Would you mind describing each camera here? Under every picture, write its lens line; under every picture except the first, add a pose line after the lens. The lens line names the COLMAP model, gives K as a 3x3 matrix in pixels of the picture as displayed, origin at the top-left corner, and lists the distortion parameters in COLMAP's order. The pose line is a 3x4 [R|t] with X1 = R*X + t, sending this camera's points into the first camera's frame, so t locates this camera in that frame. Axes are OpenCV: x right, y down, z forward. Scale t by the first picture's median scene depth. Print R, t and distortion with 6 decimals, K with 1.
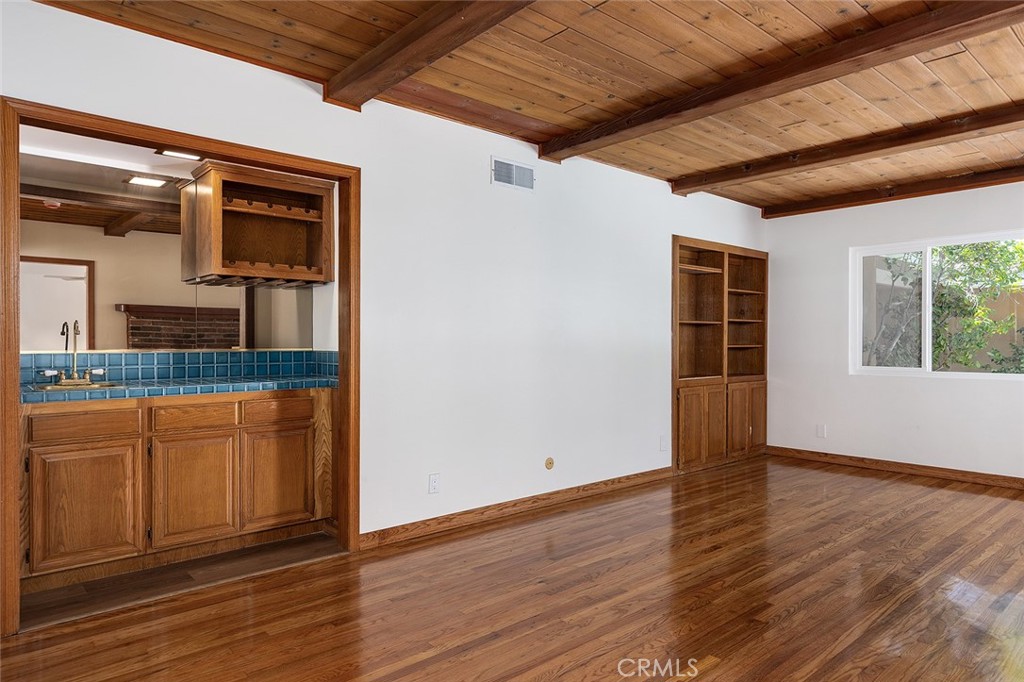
lens RADIAL K [[605.8, 0, 512.5], [0, 605.8, 351.0], [0, 0, 1]] dist [0.001207, 0.000224]
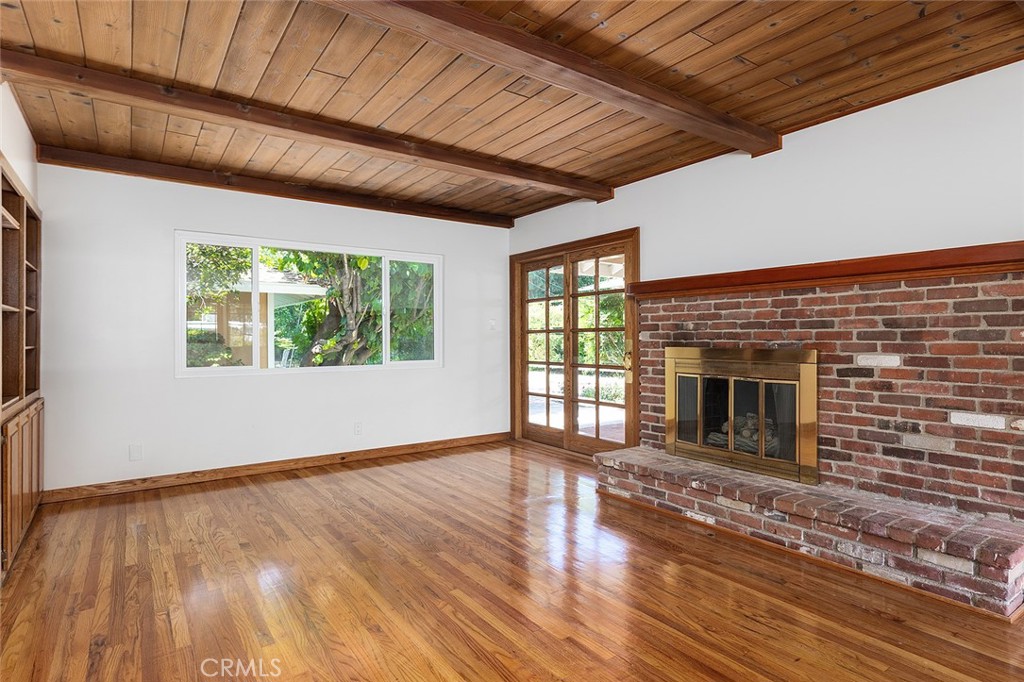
lens RADIAL K [[555.9, 0, 512.0], [0, 555.9, 341.0], [0, 0, 1]] dist [0.013181, 0.000118]
pose [[0.102885, -0.008736, 0.994655, -0.291629], [0.020318, 0.999771, 0.006679, -0.015173], [-0.994486, 0.019522, 0.103039, 0.751407]]
